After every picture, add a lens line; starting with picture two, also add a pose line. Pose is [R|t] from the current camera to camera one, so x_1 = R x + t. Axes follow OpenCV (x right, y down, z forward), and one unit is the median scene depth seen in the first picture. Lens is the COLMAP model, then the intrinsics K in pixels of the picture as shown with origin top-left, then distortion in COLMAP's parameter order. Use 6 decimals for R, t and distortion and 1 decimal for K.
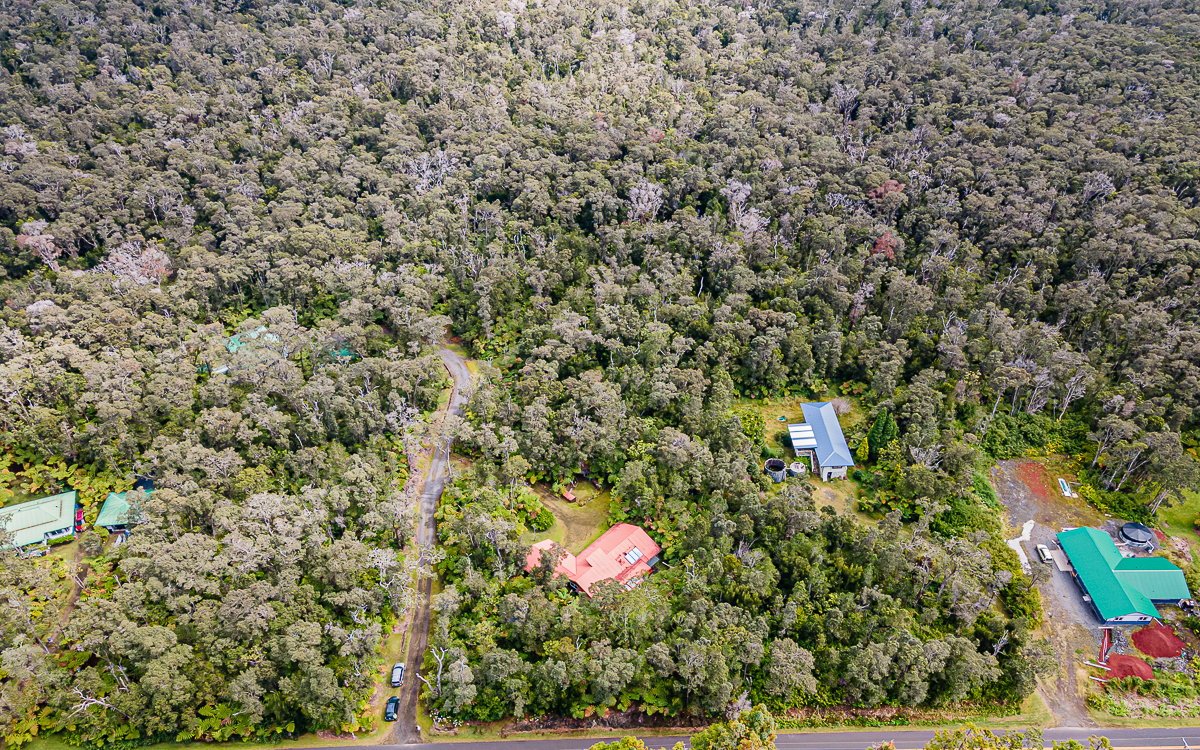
lens RADIAL K [[845.9, 0, 606.8], [0, 845.9, 446.7], [0, 0, 1]] dist [0.023778, 0.030925]
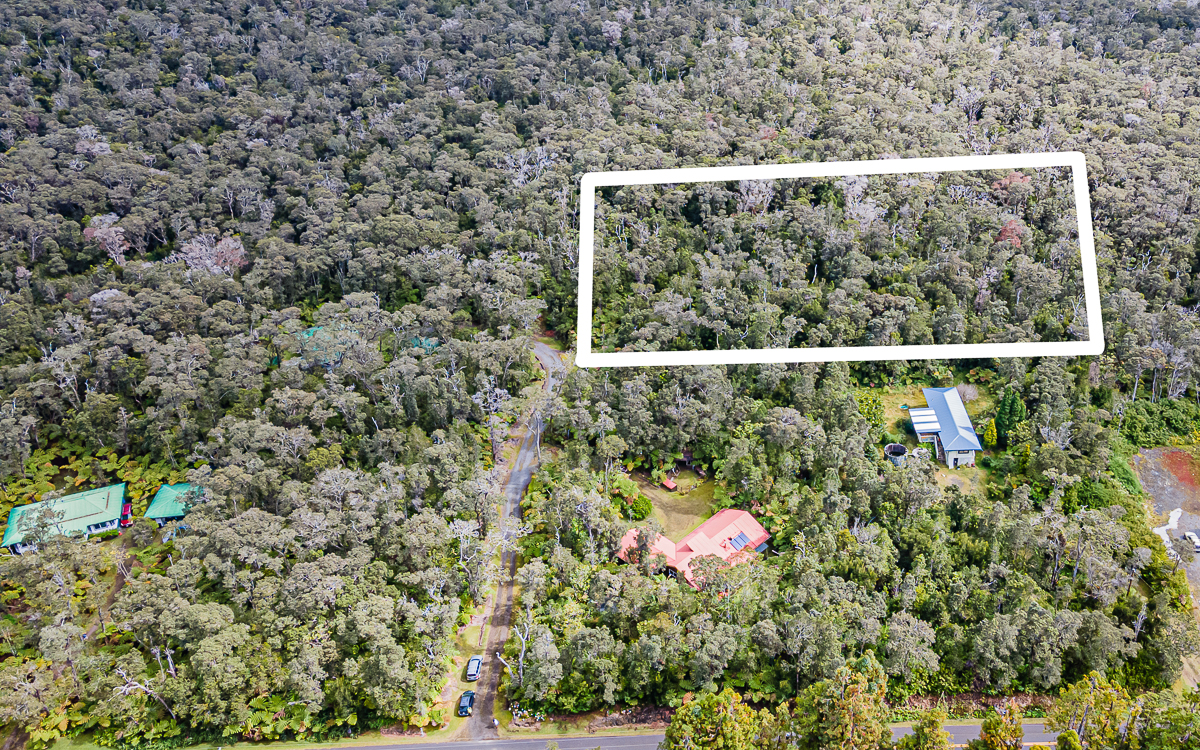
lens RADIAL K [[1016.6, 0, 728.2], [0, 1016.6, 323.3], [0, 0, 1]] dist [0.025006, 0.024845]
pose [[0.999991, -0.001337, 0.003938, 0.013310], [0.002099, 0.979717, -0.200373, 0.102714], [-0.003590, 0.200379, 0.979712, -0.098433]]
